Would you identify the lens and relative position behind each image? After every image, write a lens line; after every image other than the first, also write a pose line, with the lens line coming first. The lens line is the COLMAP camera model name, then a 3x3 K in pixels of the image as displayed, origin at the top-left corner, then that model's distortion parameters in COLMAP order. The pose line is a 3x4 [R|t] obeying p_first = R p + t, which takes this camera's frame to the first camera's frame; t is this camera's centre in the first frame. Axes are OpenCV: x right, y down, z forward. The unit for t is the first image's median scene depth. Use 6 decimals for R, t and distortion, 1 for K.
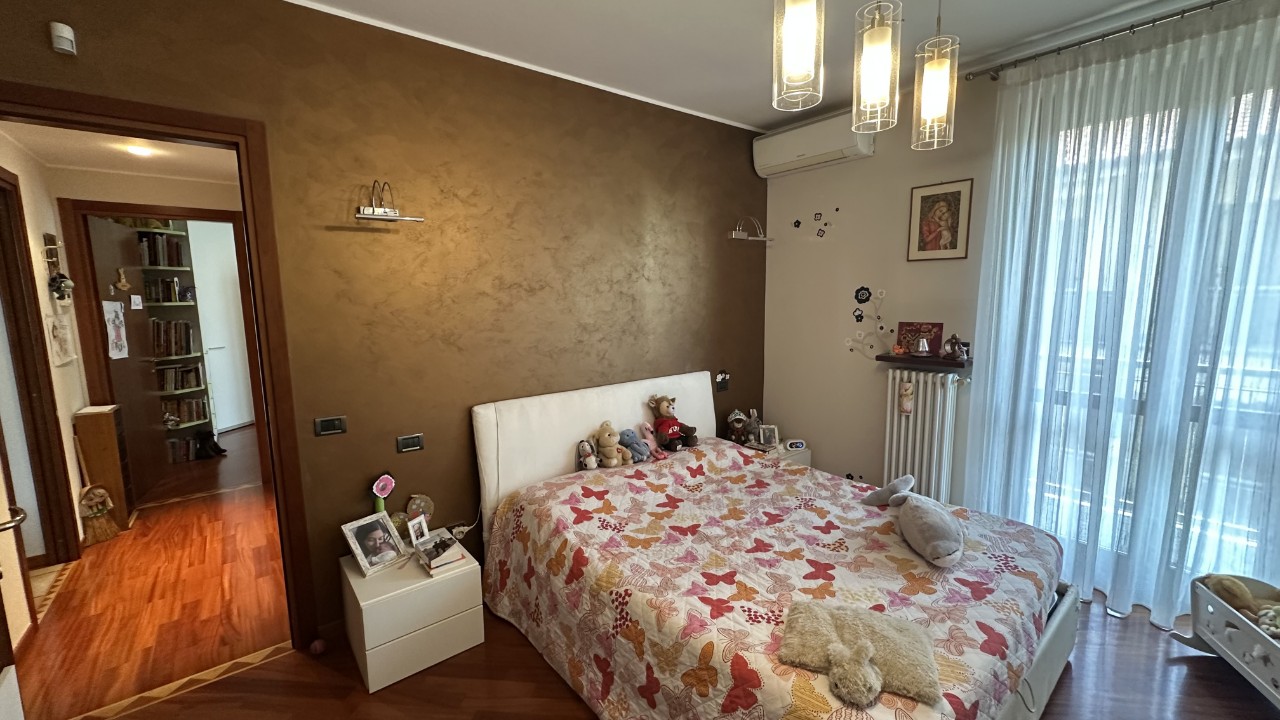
lens RADIAL K [[508.4, 0, 643.4], [0, 508.4, 359.4], [0, 0, 1]] dist [-0.002282, 0.000956]
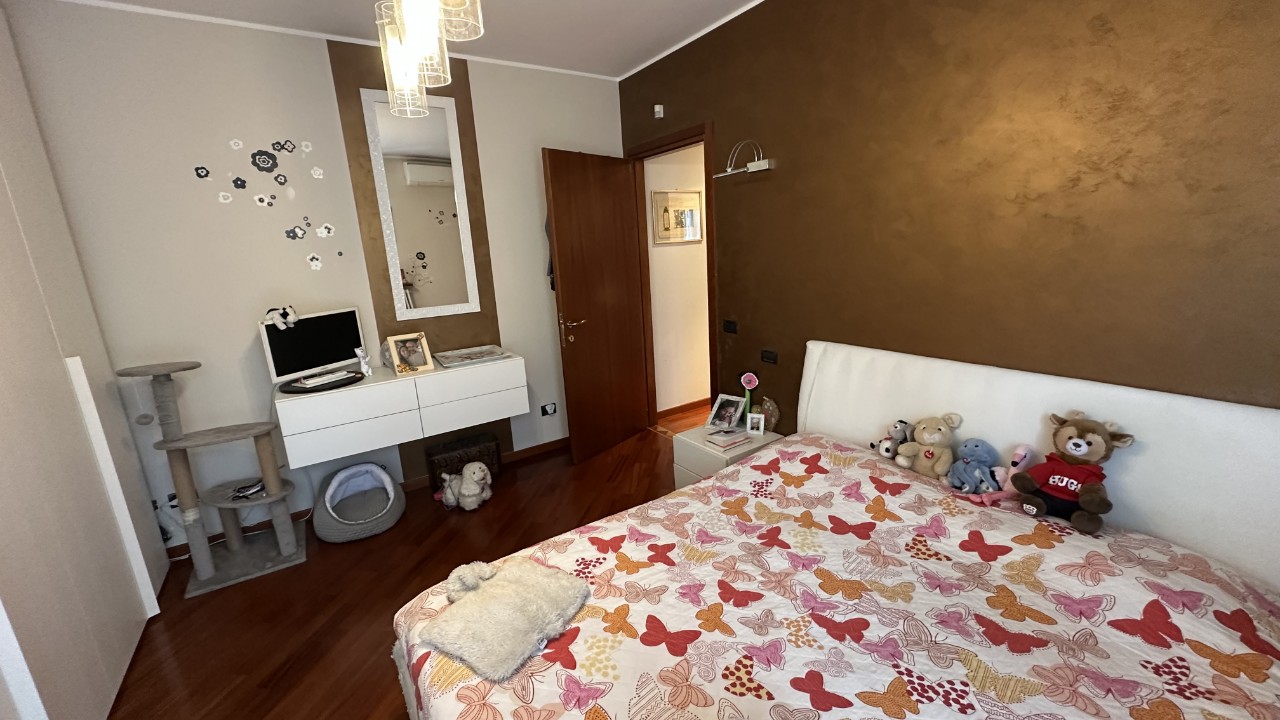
lens RADIAL K [[508.4, 0, 638.2], [0, 508.4, 363.7], [0, 0, 1]] dist [-0.002282, 0.000956]
pose [[-0.090772, 0.251557, -0.963576, 0.775839], [-0.070065, 0.963560, 0.258153, -0.114304], [0.993404, 0.090947, -0.069839, 0.796815]]
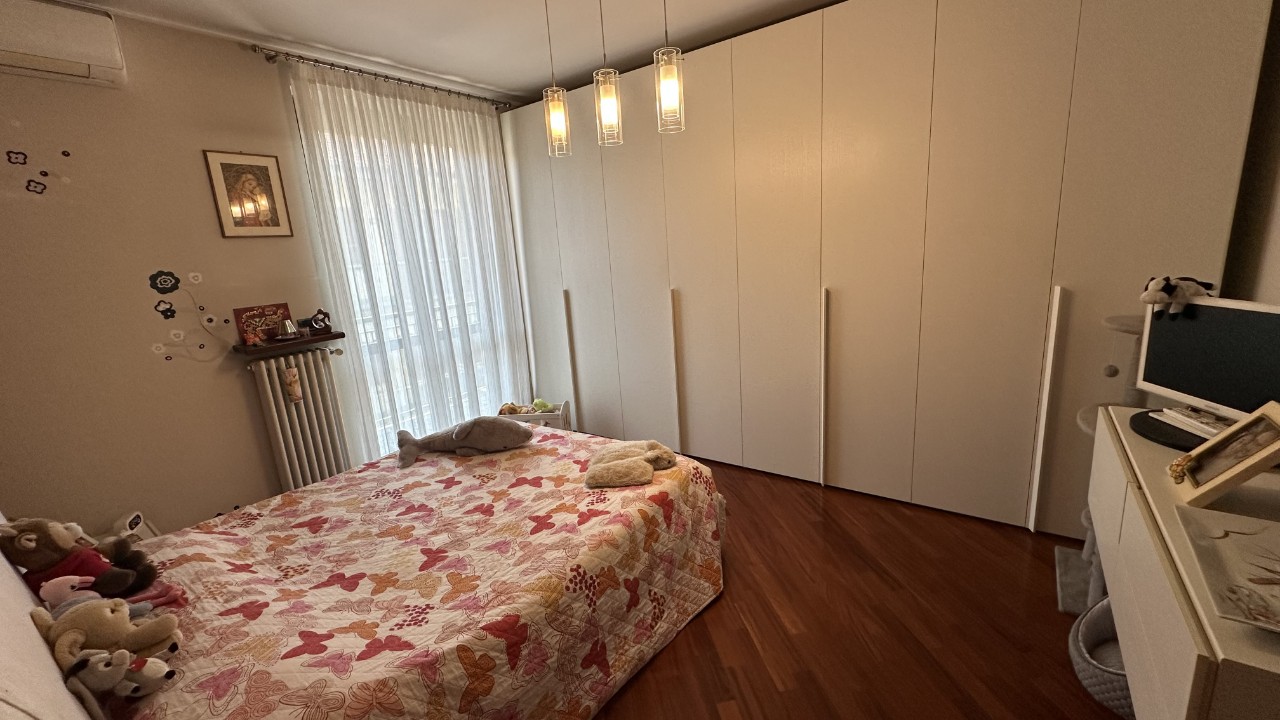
lens RADIAL K [[508.4, 0, 636.9], [0, 508.4, 359.9], [0, 0, 1]] dist [-0.002282, 0.000956]
pose [[-0.253297, -0.182527, 0.950013, -0.678987], [0.196461, 0.951869, 0.235265, -0.082925], [-0.947230, 0.246232, -0.205246, 0.760177]]
